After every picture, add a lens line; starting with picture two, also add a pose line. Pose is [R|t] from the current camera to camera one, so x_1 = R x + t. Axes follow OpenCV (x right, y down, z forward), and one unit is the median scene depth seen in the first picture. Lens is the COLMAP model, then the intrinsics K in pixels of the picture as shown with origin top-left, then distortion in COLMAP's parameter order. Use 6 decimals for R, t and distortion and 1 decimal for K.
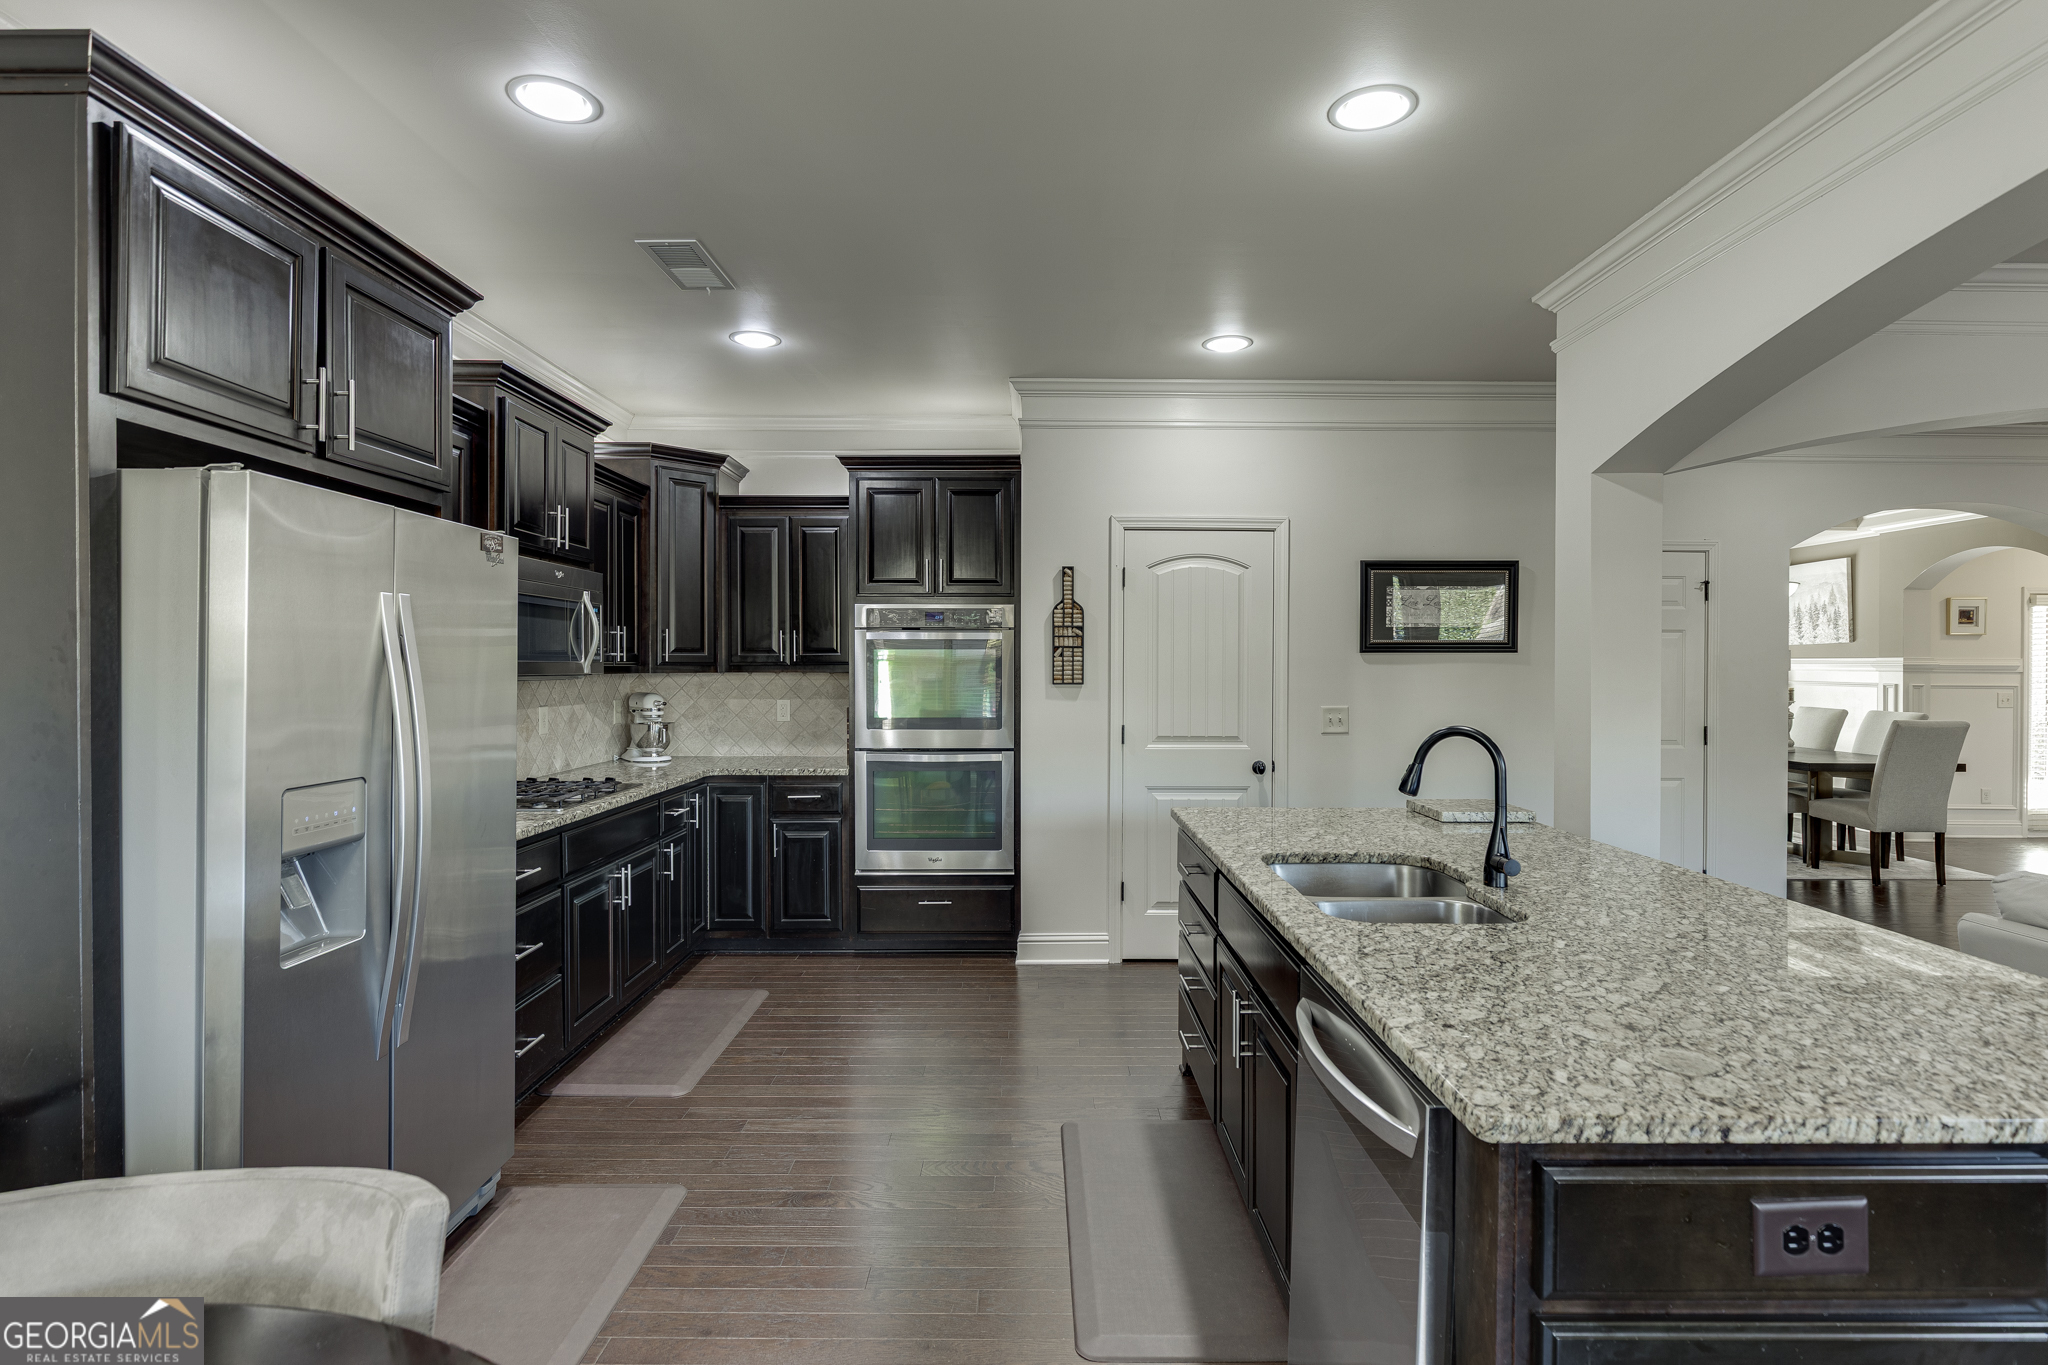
lens RADIAL K [[1004.7, 0, 1042.2], [0, 1004.7, 668.6], [0, 0, 1]] dist [-0.004914, 0.000386]
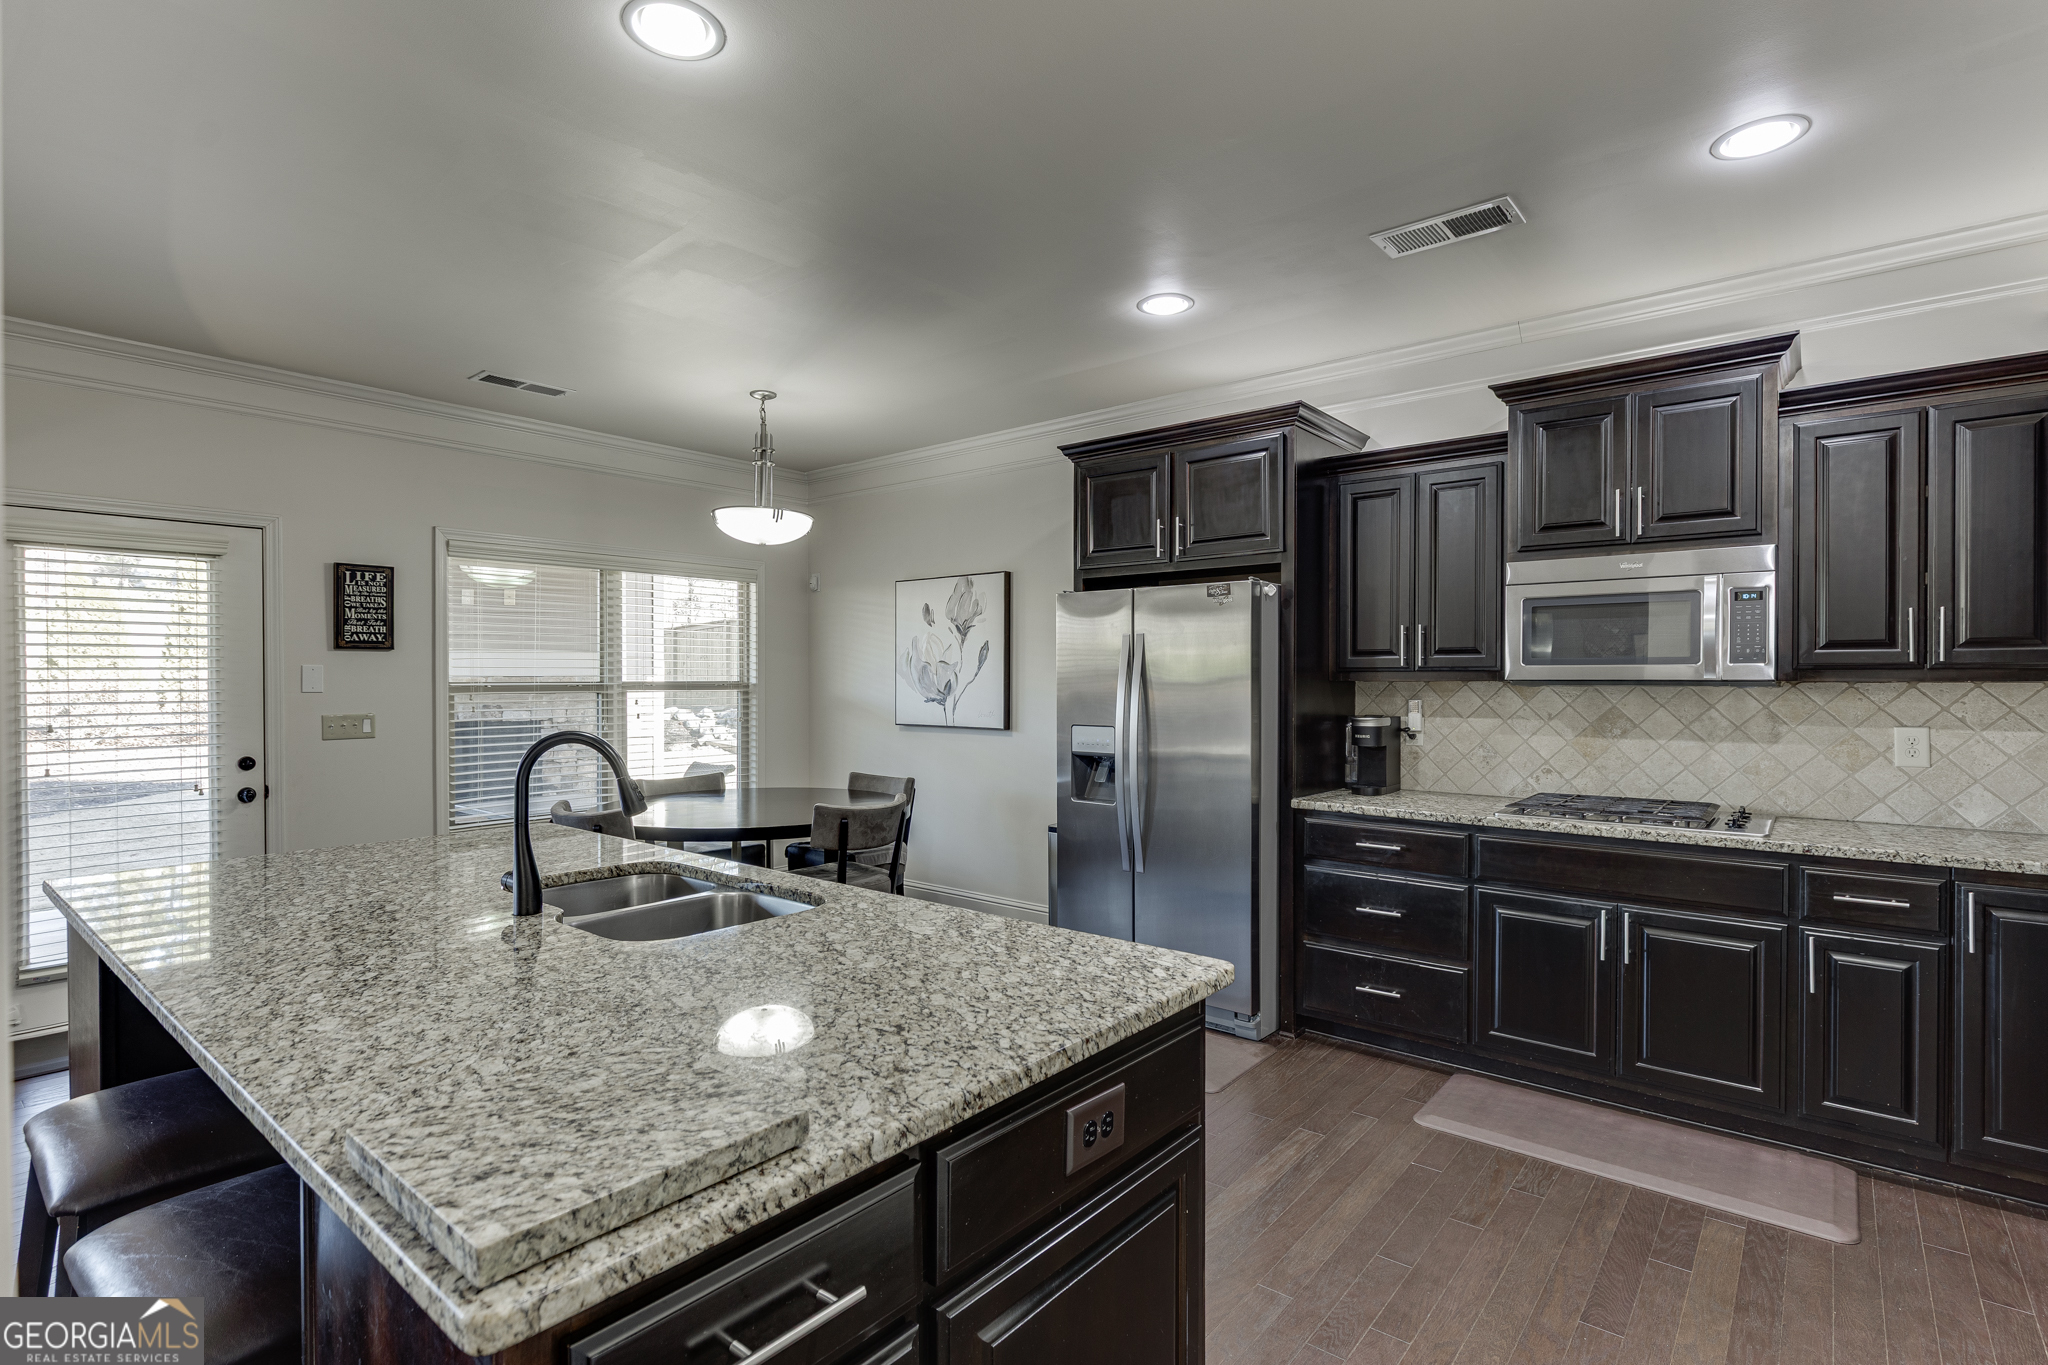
lens RADIAL K [[968.3, 0, 1026.4], [0, 968.3, 685.7], [0, 0, 1]] dist [-0.003435, -0.000433]
pose [[-0.643685, 0.003444, -0.765283, 0.400662], [-0.003897, 0.999962, 0.007778, 0.005011], [0.765280, 0.007989, -0.643647, 0.899967]]
